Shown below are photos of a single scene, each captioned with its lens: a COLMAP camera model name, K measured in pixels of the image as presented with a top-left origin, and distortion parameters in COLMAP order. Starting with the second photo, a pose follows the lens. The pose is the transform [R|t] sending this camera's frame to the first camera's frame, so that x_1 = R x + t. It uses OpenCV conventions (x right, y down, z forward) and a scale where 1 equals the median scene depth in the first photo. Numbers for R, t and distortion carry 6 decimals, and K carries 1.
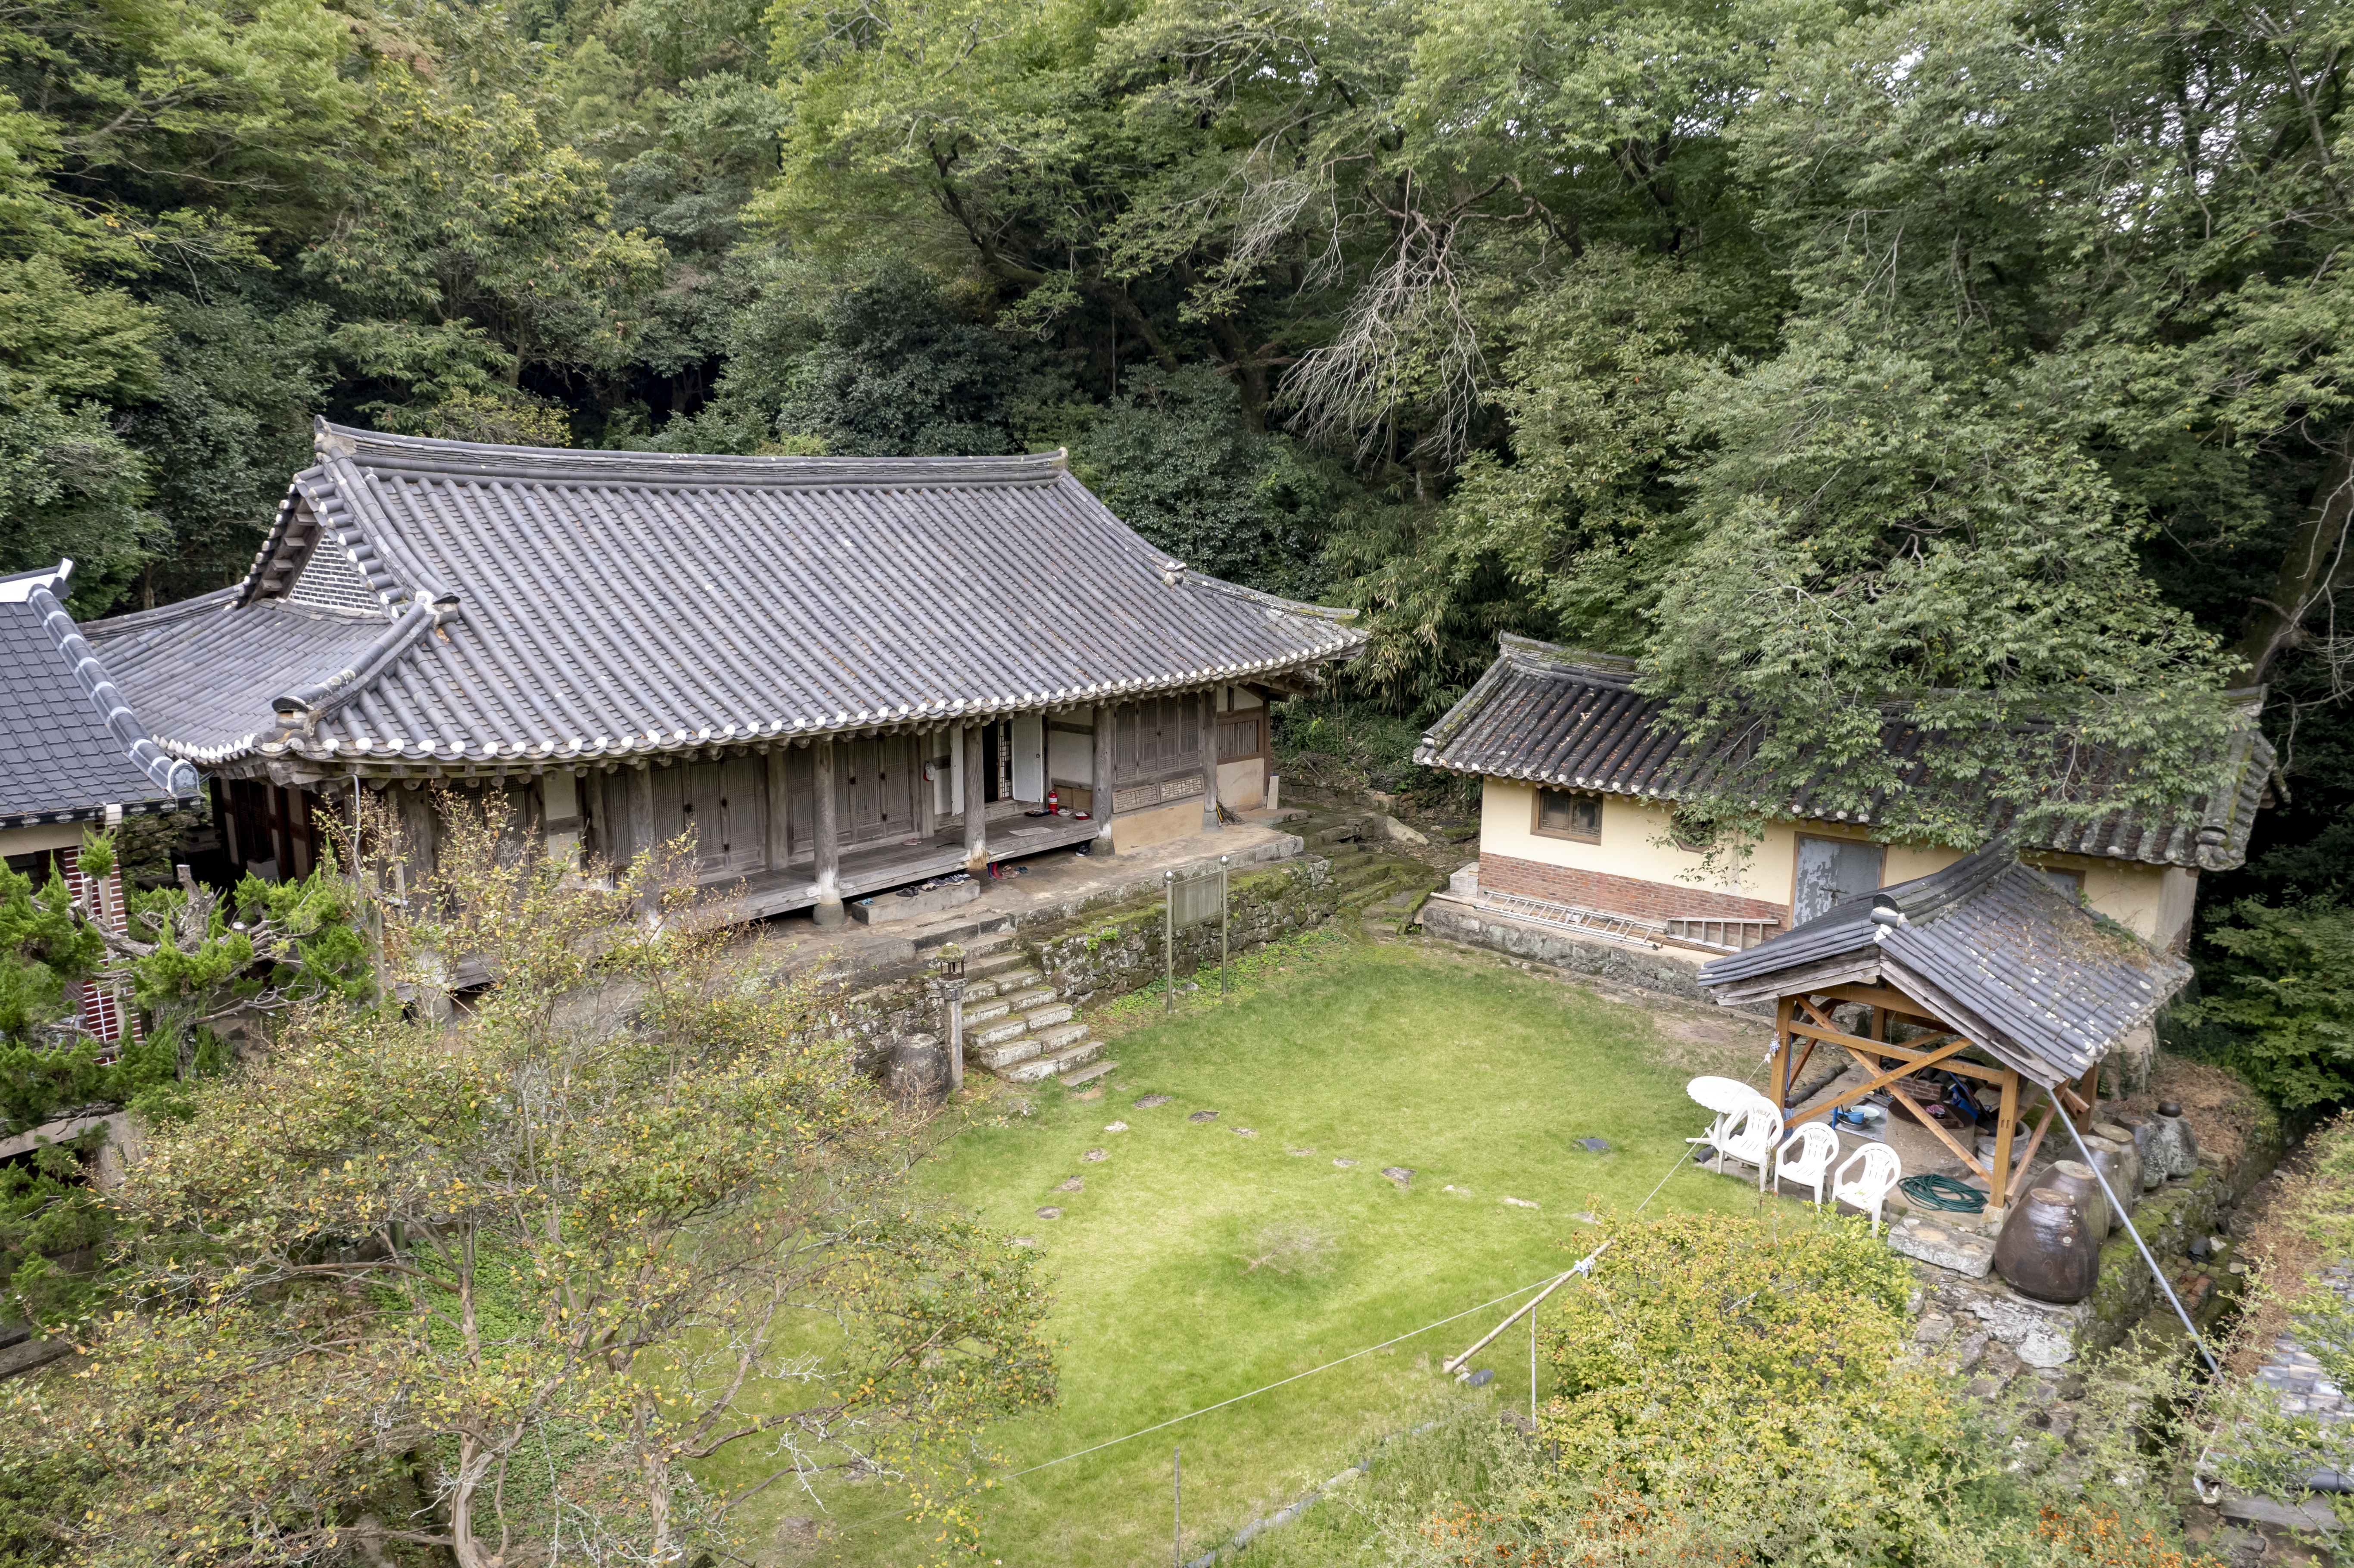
lens RADIAL K [[1516.0, 0, 1177.0], [0, 1516.0, 784.0], [0, 0, 1]] dist [-0.046360, 0.002260]
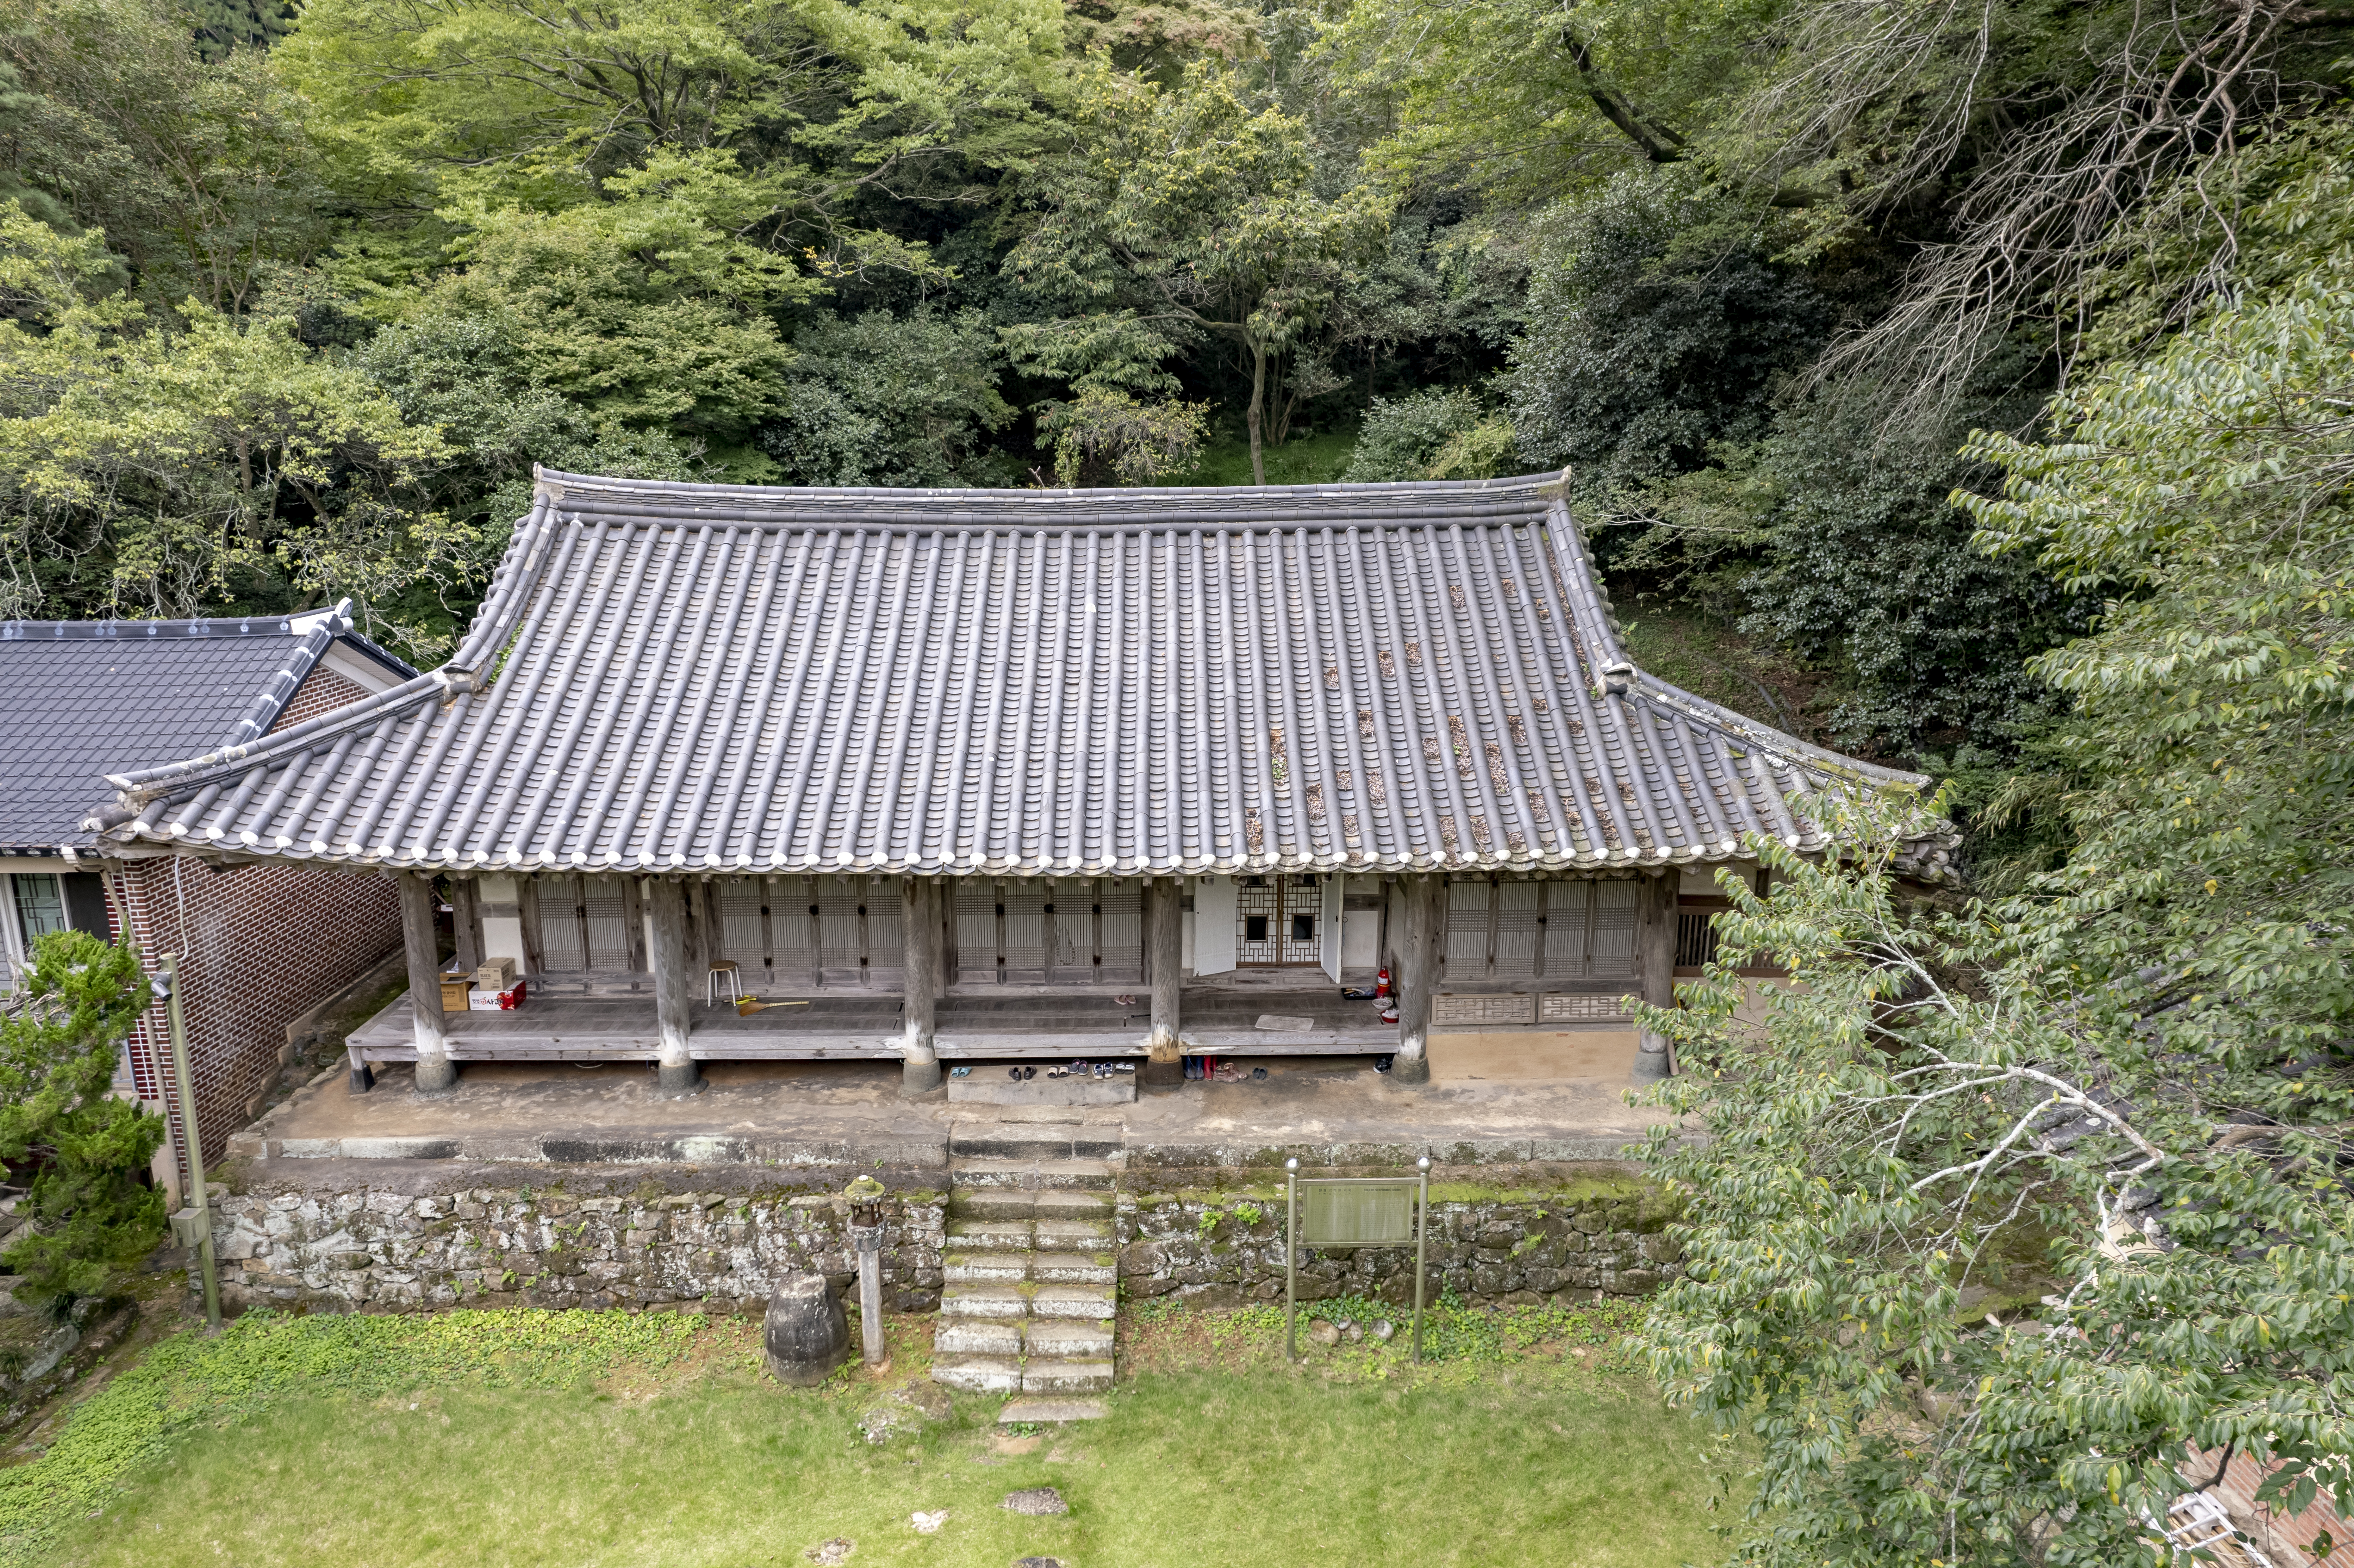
lens RADIAL K [[1516.0, 0, 1177.0], [0, 1516.0, 784.0], [0, 0, 1]] dist [-0.046360, 0.002260]
pose [[0.670511, 0.164571, -0.723416, 0.402140], [-0.133914, 0.985918, 0.100167, -0.158357], [0.729713, 0.029713, 0.683107, 0.518216]]
